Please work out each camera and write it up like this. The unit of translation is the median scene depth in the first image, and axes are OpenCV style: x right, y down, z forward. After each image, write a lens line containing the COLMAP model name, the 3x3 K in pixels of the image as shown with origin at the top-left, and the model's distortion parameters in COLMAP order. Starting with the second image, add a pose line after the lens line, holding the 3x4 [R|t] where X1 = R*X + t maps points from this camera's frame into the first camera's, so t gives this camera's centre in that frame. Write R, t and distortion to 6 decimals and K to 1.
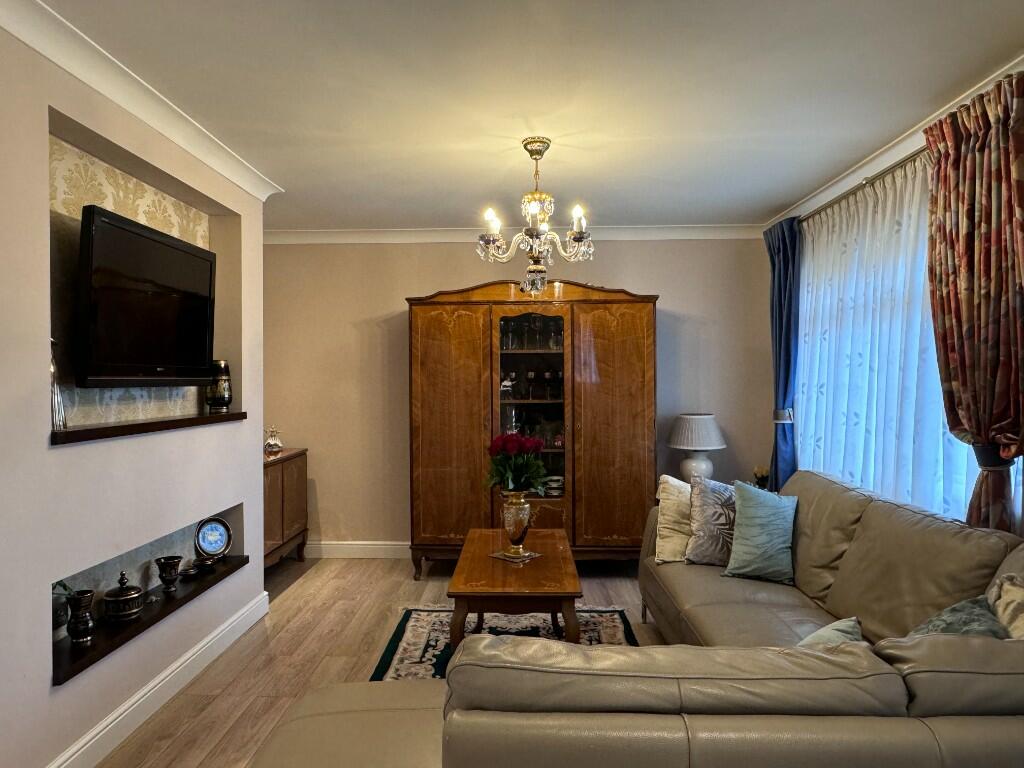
lens RADIAL K [[722.4, 0, 512.0], [0, 722.4, 384.0], [0, 0, 1]] dist [0.000826, 0.001651]
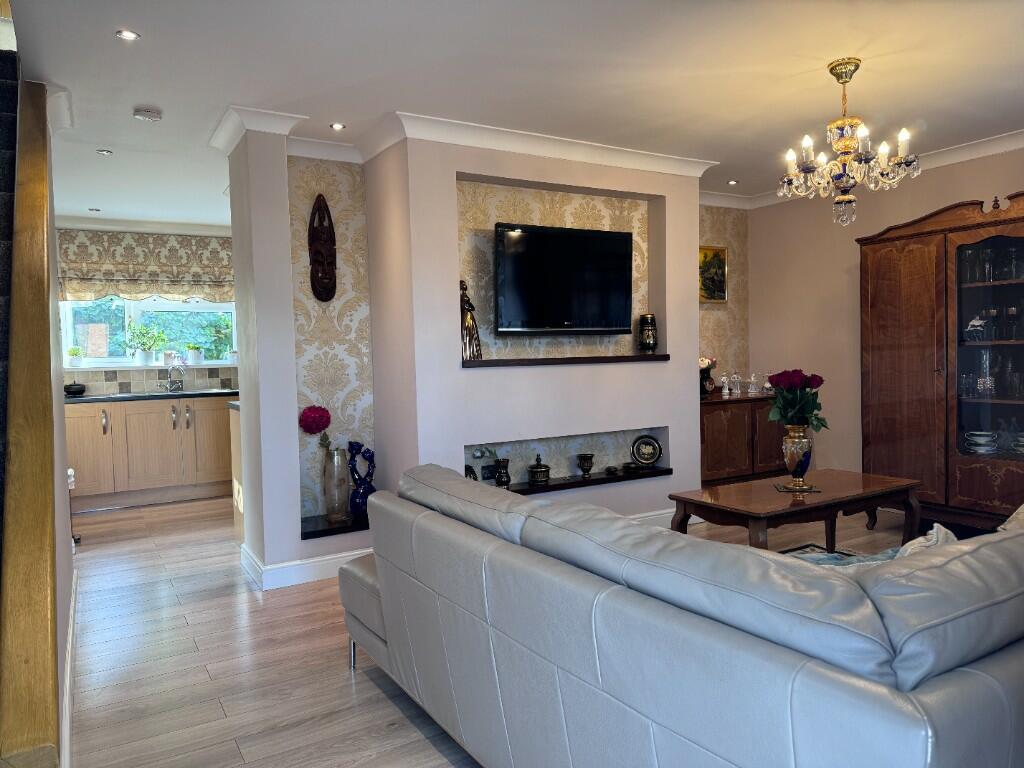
lens RADIAL K [[719.5, 0, 518.8], [0, 719.5, 389.0], [0, 0, 1]] dist [0.107342, -0.167956]
pose [[0.552970, 0.032238, -0.832577, 0.556667], [0.020288, 0.998434, 0.052135, 0.028765], [0.832954, -0.045721, 0.551450, 0.089152]]
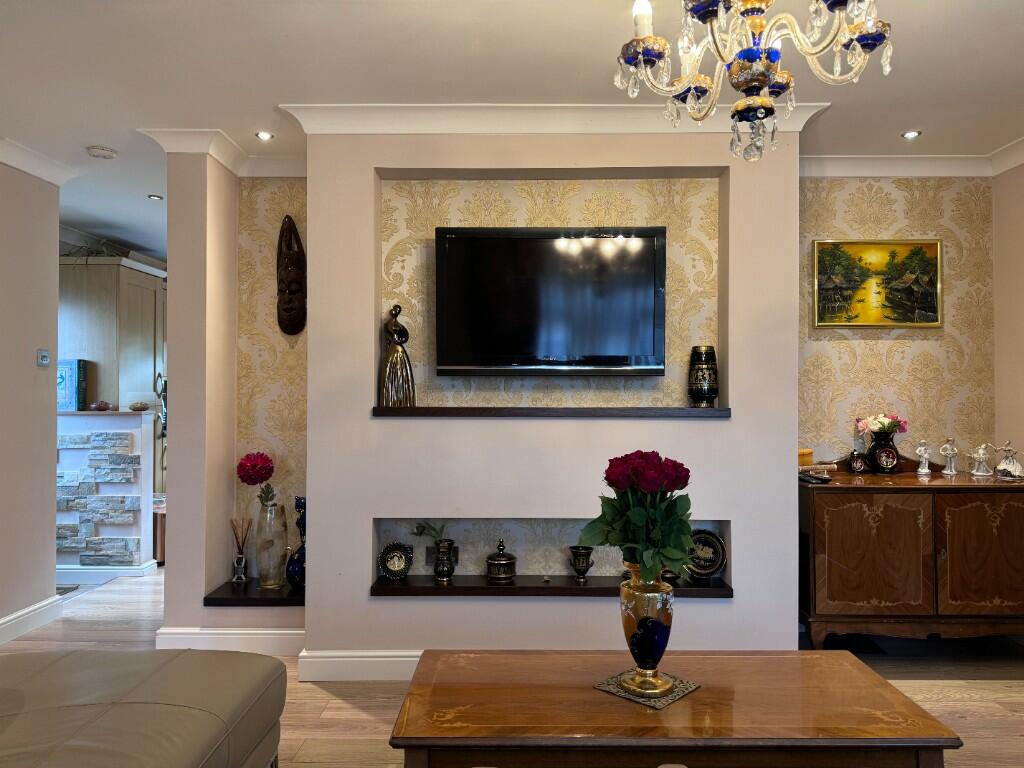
lens RADIAL K [[719.5, 0, 518.8], [0, 719.5, 389.0], [0, 0, 1]] dist [0.107342, -0.167956]
pose [[0.029727, -0.003019, -0.999553, 0.453550], [-0.004619, 0.999984, -0.003158, 0.021682], [0.999547, 0.004711, 0.029713, 0.765538]]
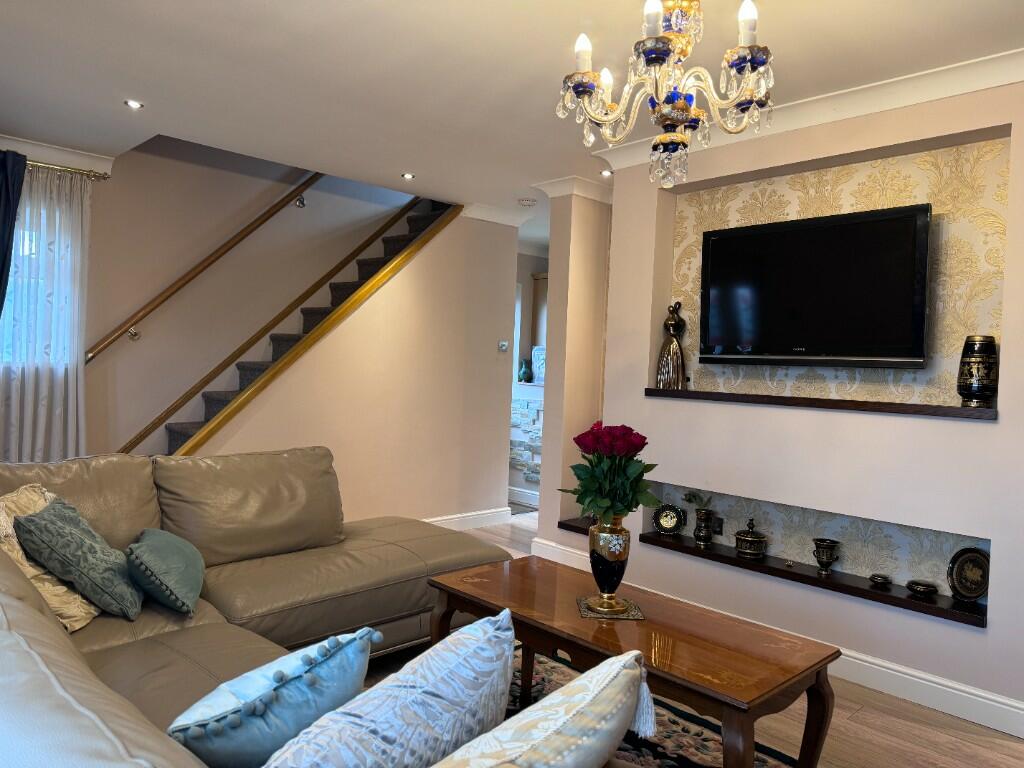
lens RADIAL K [[732.1, 0, 507.3], [0, 732.1, 377.9], [0, 0, 1]] dist [0.008859, 0.003377]
pose [[-0.702549, -0.015390, -0.711469, 0.474318], [-0.040506, 0.999010, 0.018389, 0.015840], [0.710481, 0.041738, -0.702477, 1.199193]]
